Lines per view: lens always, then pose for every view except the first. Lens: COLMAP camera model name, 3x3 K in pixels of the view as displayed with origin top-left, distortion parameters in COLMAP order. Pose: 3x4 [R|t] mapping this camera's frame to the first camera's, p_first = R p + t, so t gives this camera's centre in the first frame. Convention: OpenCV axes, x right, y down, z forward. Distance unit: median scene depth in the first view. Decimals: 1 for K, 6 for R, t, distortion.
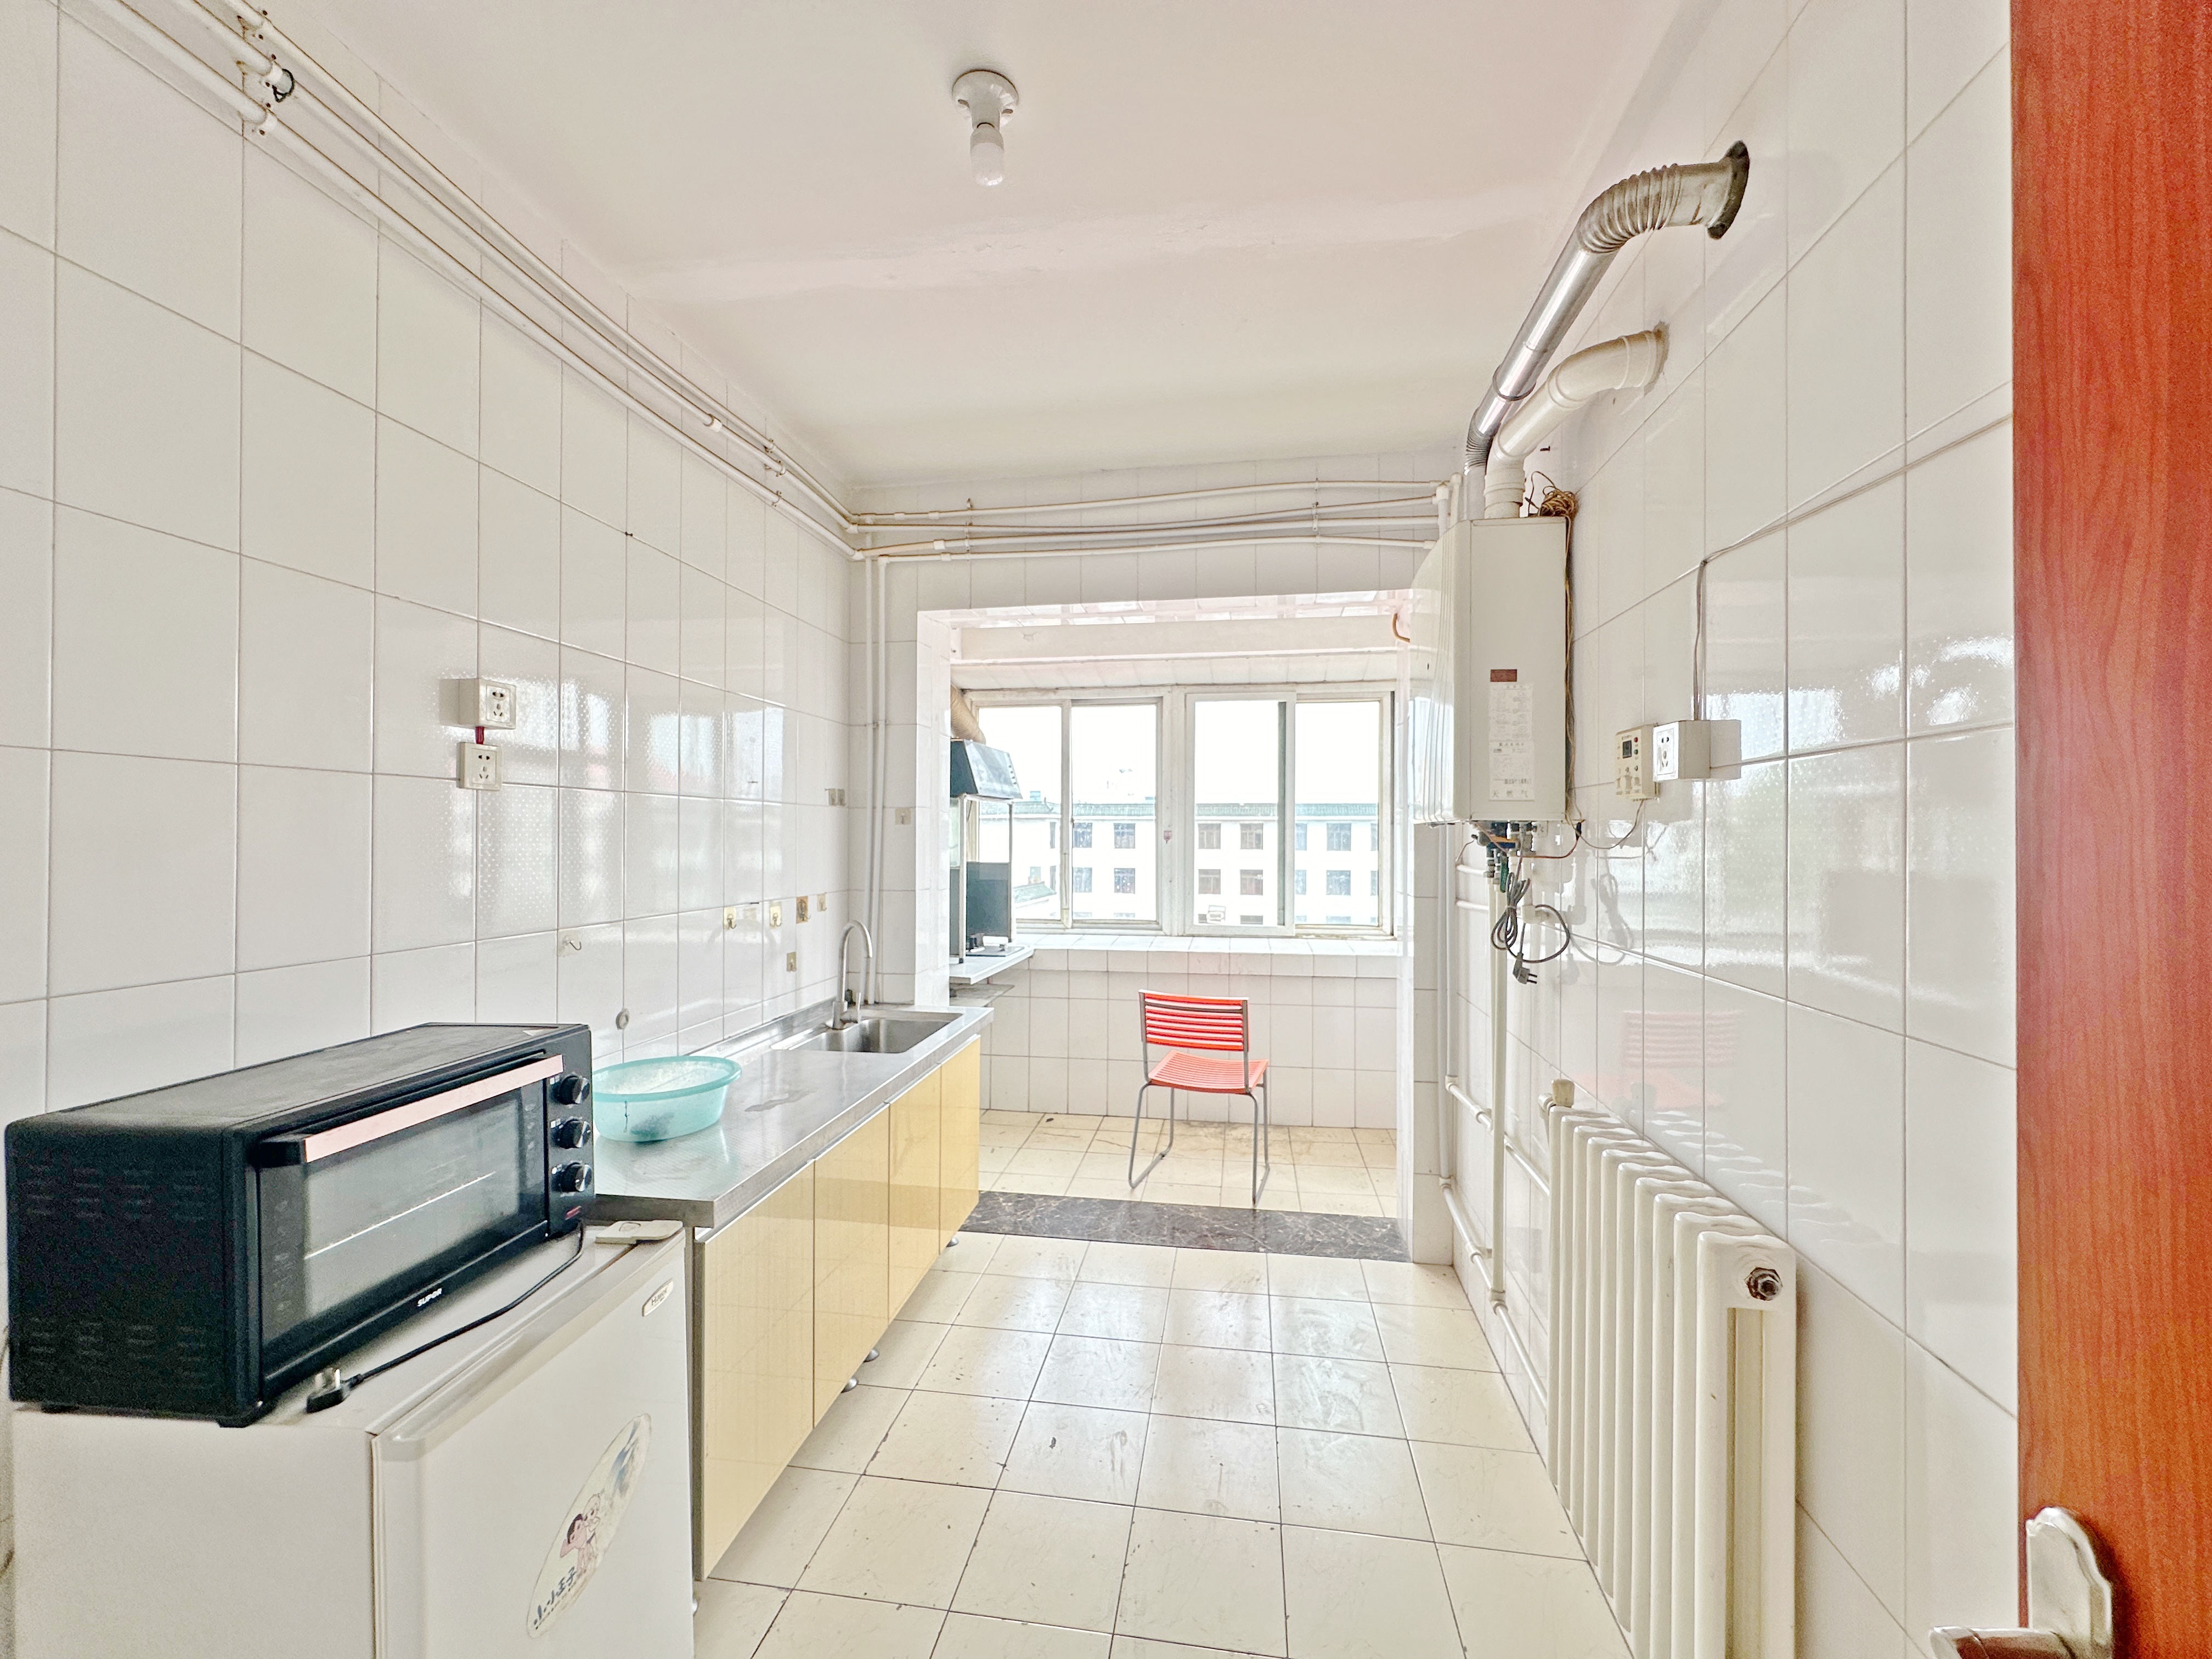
lens RADIAL K [[886.1, 0, 1106.0], [0, 886.1, 835.0], [0, 0, 1]] dist [-0.001423, -0.000051]
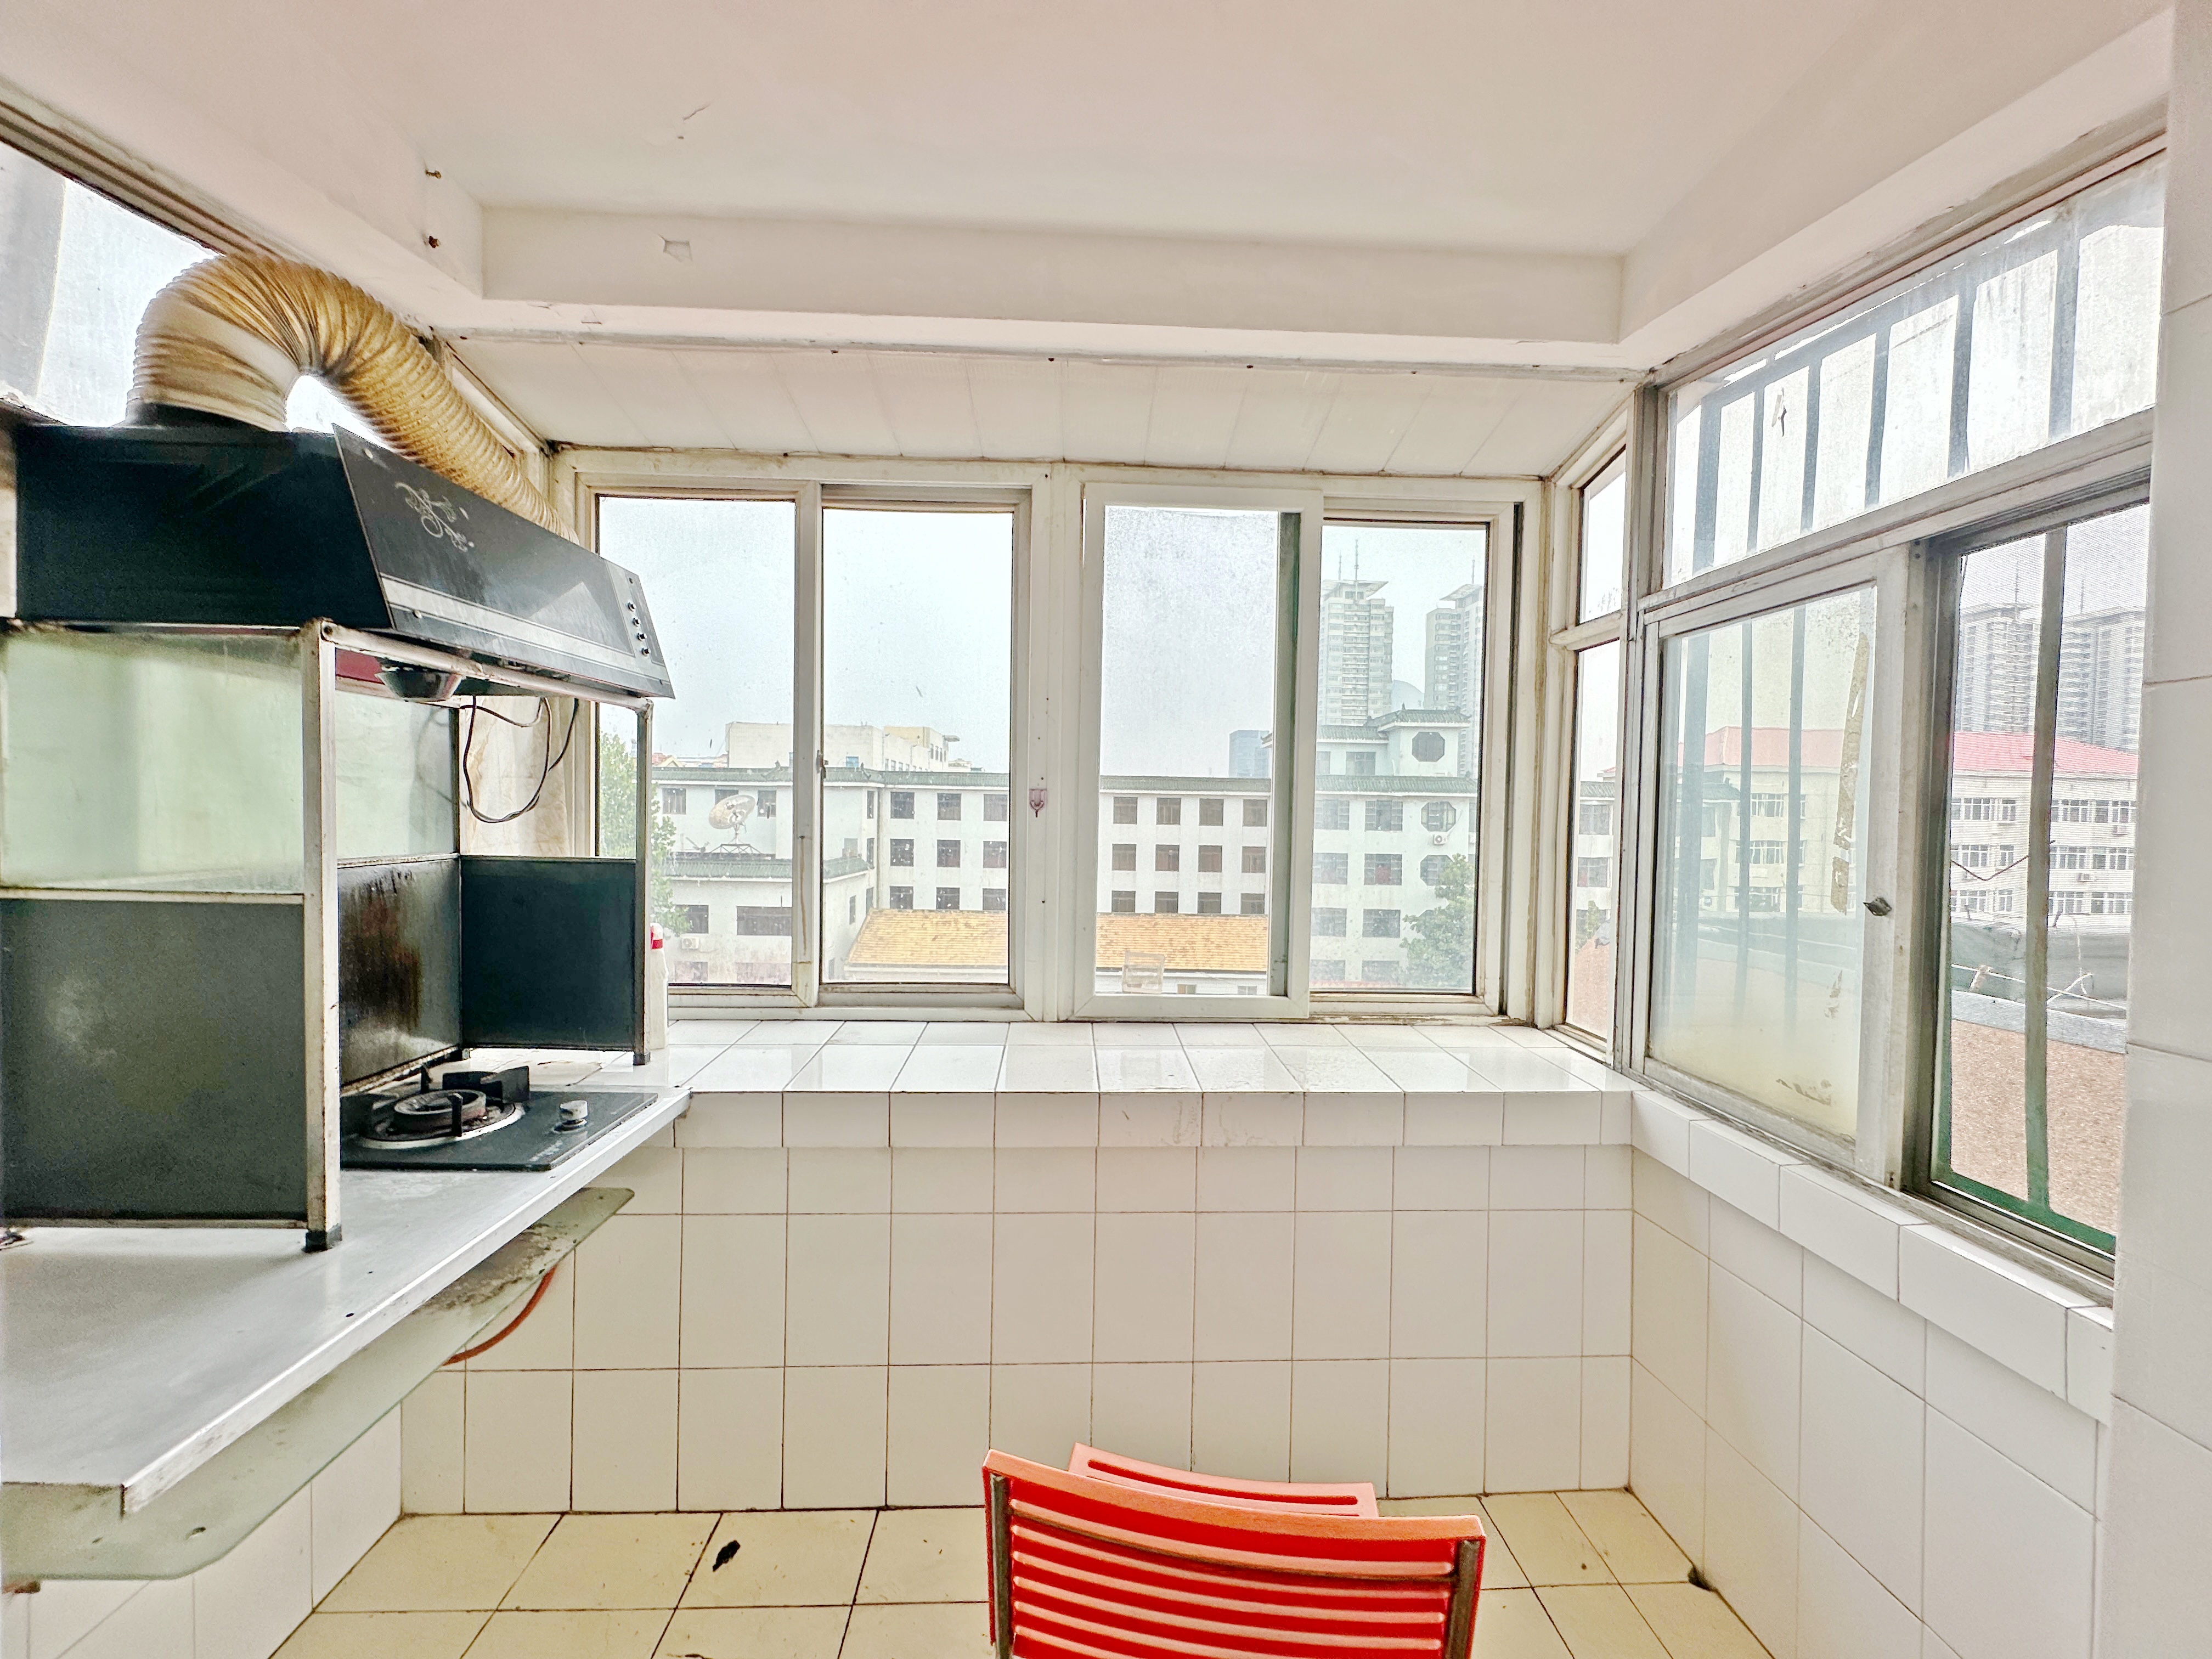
lens RADIAL K [[886.1, 0, 1097.3], [0, 886.1, 834.6], [0, 0, 1]] dist [-0.001423, -0.000051]
pose [[0.982428, 0.009943, 0.186377, 0.015558], [-0.015698, 0.999444, 0.029424, 0.004962], [-0.185981, -0.031833, 0.982038, 0.548681]]
